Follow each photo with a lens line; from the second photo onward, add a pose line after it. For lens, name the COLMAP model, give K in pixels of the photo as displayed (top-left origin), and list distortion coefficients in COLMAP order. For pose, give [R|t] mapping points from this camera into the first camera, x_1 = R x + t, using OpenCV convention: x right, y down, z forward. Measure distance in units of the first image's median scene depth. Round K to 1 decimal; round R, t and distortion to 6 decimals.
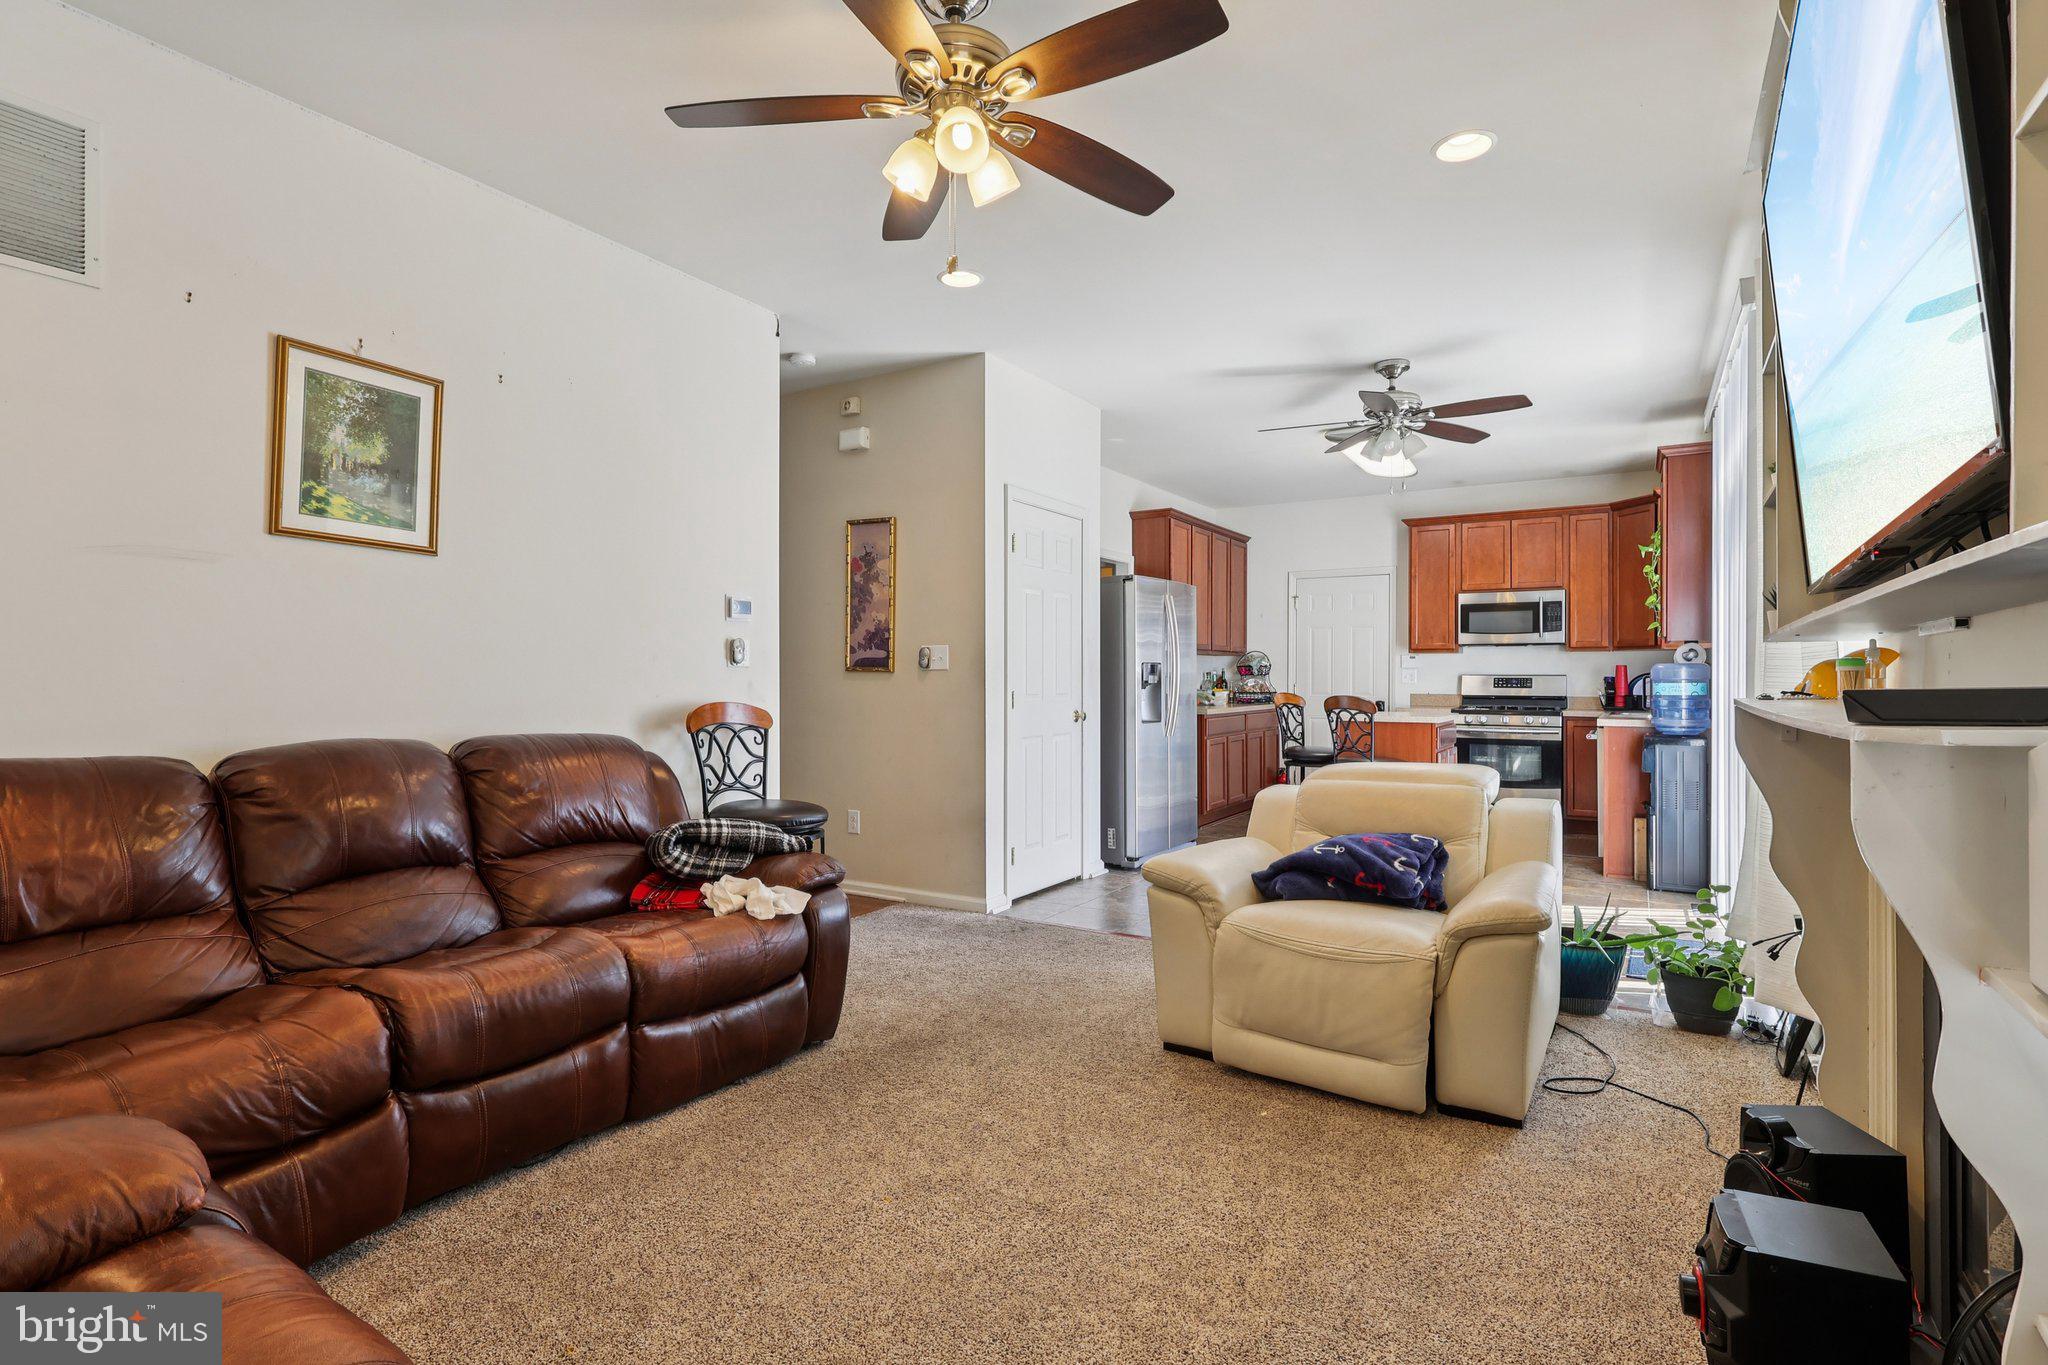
lens RADIAL K [[1007.7, 0, 1026.5], [0, 1007.7, 671.6], [0, 0, 1]] dist [0.000685, 0.002745]
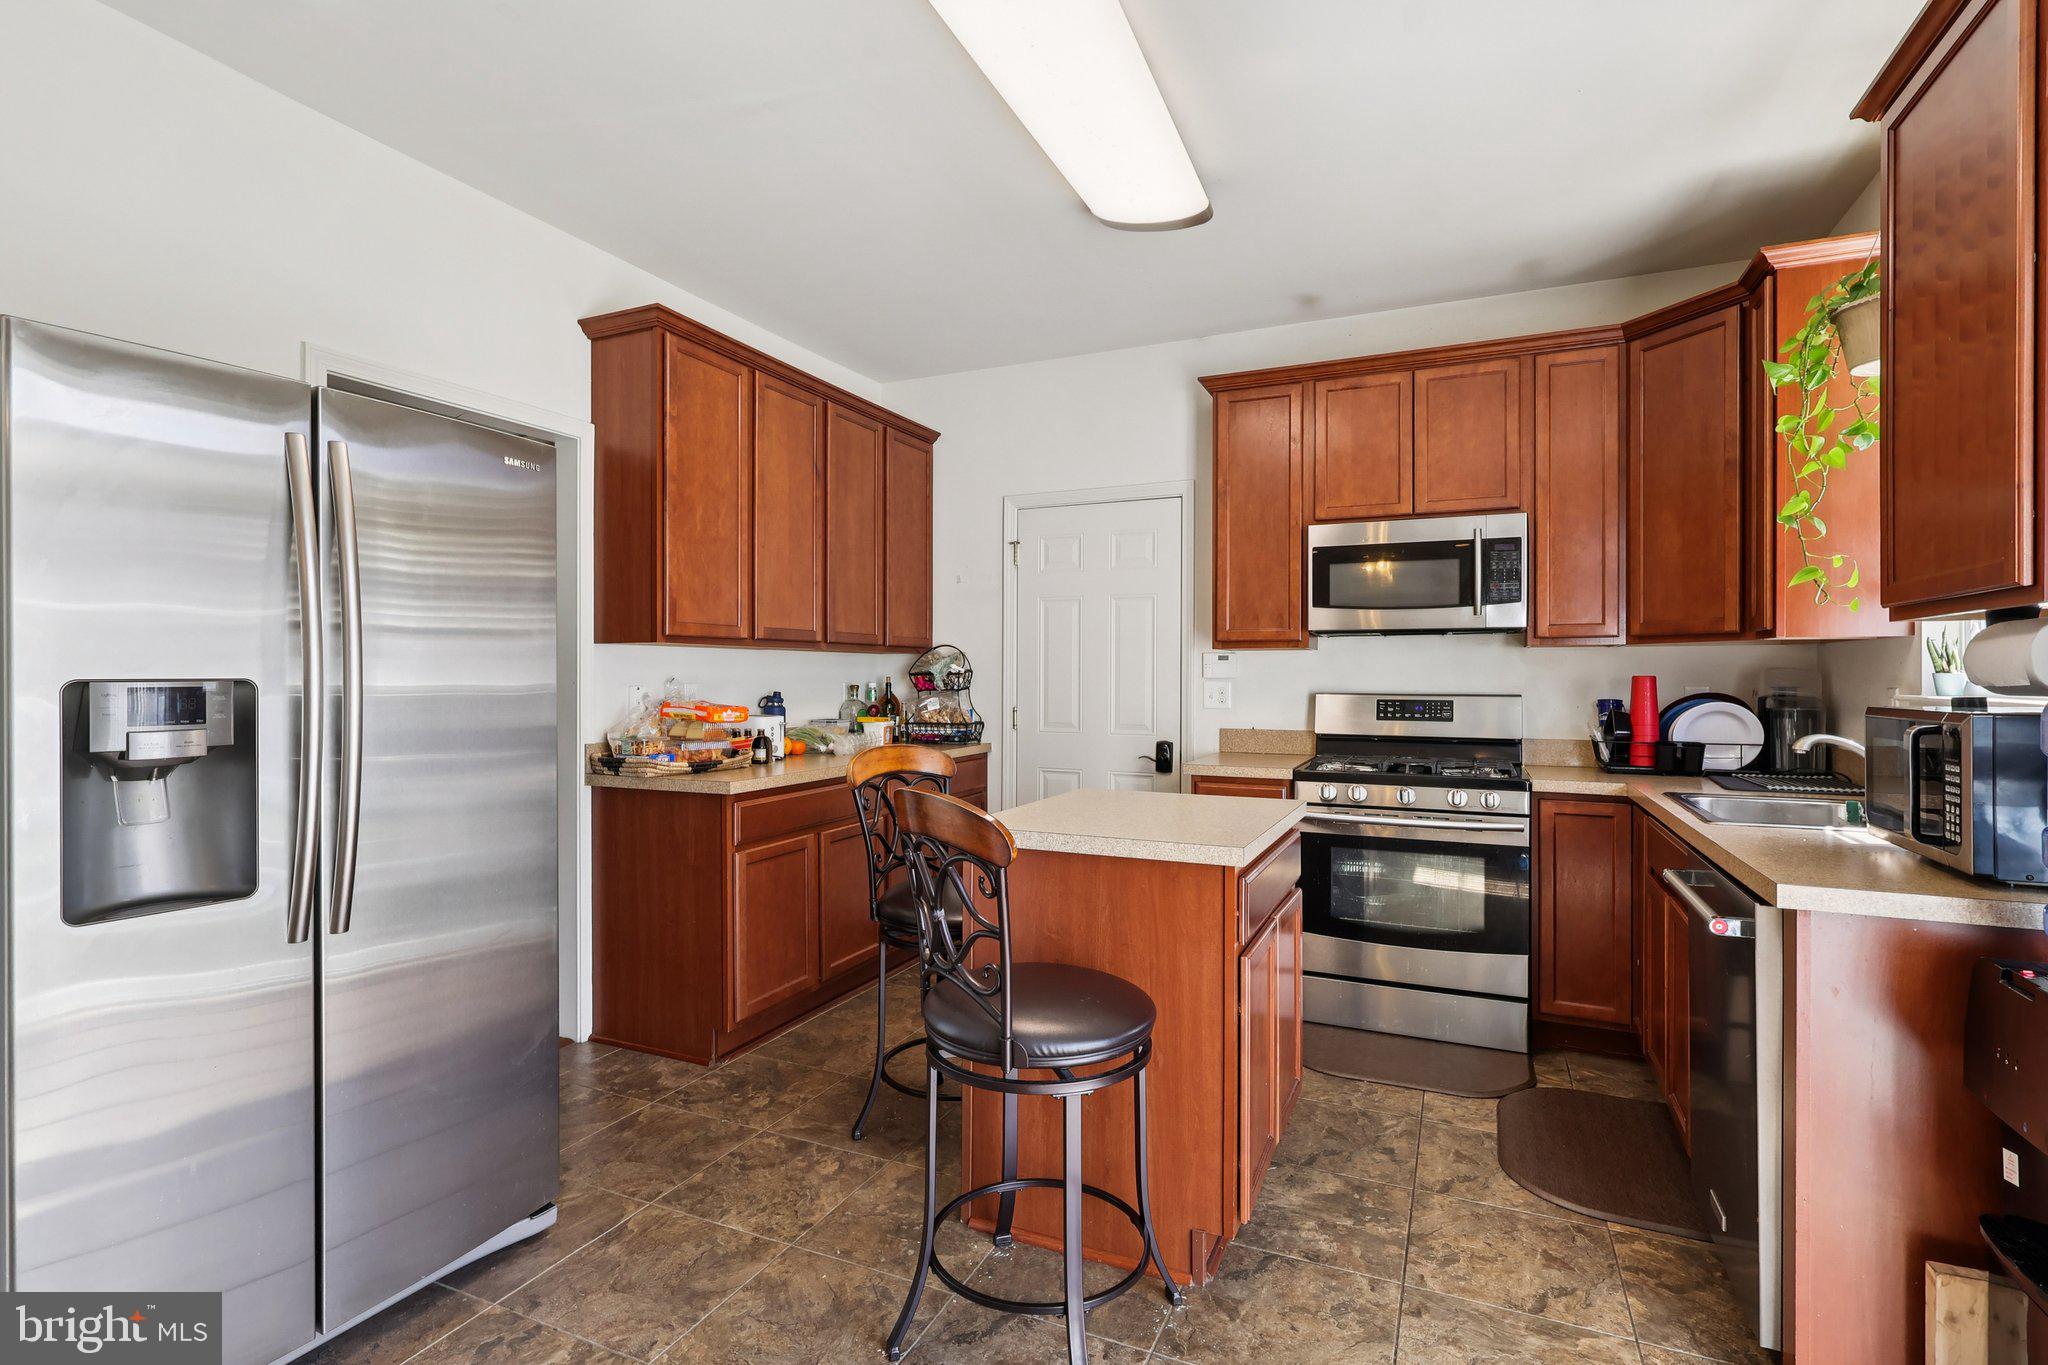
lens RADIAL K [[1007.7, 0, 1019.2], [0, 1007.7, 680.3], [0, 0, 1]] dist [0.000685, 0.002745]
pose [[0.992841, -0.000485, 0.119442, 0.237014], [-0.000618, 0.999957, 0.009201, -0.007866], [-0.119441, -0.009209, 0.992799, 0.545120]]
